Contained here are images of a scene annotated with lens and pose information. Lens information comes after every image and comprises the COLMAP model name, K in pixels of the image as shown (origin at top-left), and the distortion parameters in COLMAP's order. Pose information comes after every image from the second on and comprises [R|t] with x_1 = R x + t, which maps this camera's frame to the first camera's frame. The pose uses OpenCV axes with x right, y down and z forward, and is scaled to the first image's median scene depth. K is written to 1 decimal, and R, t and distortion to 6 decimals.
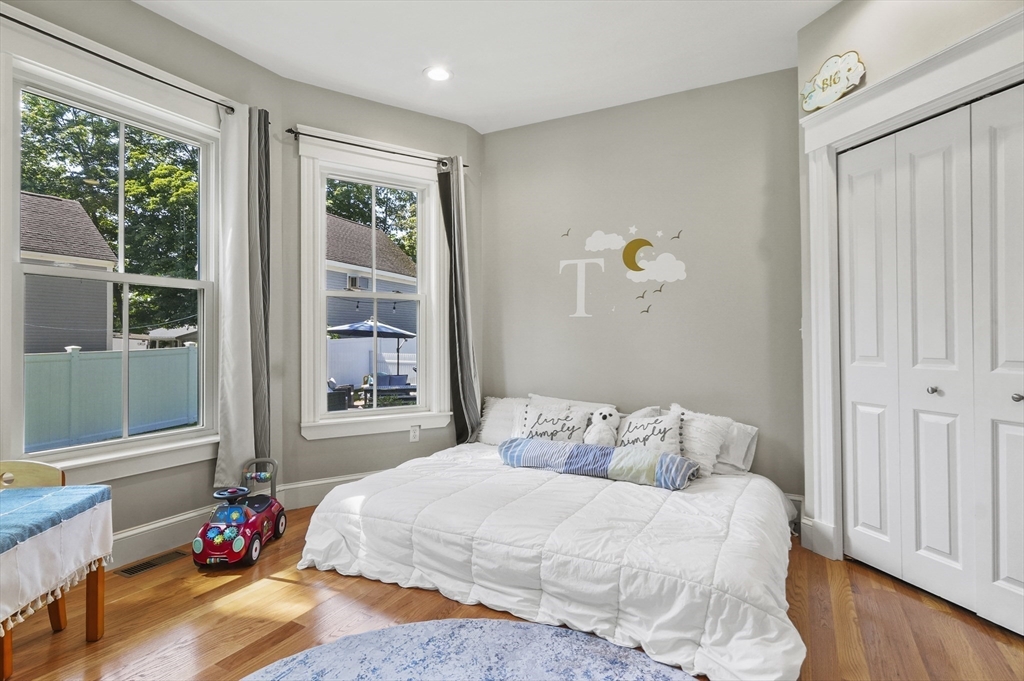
lens RADIAL K [[519.8, 0, 513.1], [0, 519.8, 331.9], [0, 0, 1]] dist [-0.014135, 0.013558]
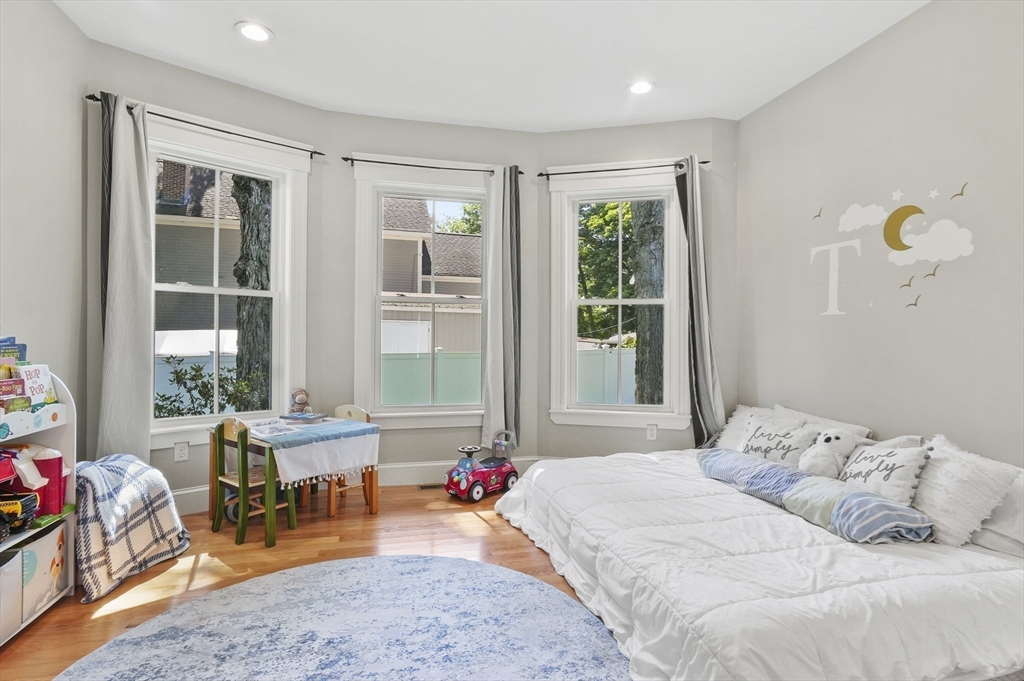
lens RADIAL K [[519.8, 0, 519.0], [0, 519.8, 337.8], [0, 0, 1]] dist [-0.014135, 0.013558]
pose [[0.674553, -0.001031, -0.738226, 0.450512], [0.003270, 0.999993, 0.001591, 0.004416], [0.738219, -0.003487, 0.674552, 0.111127]]
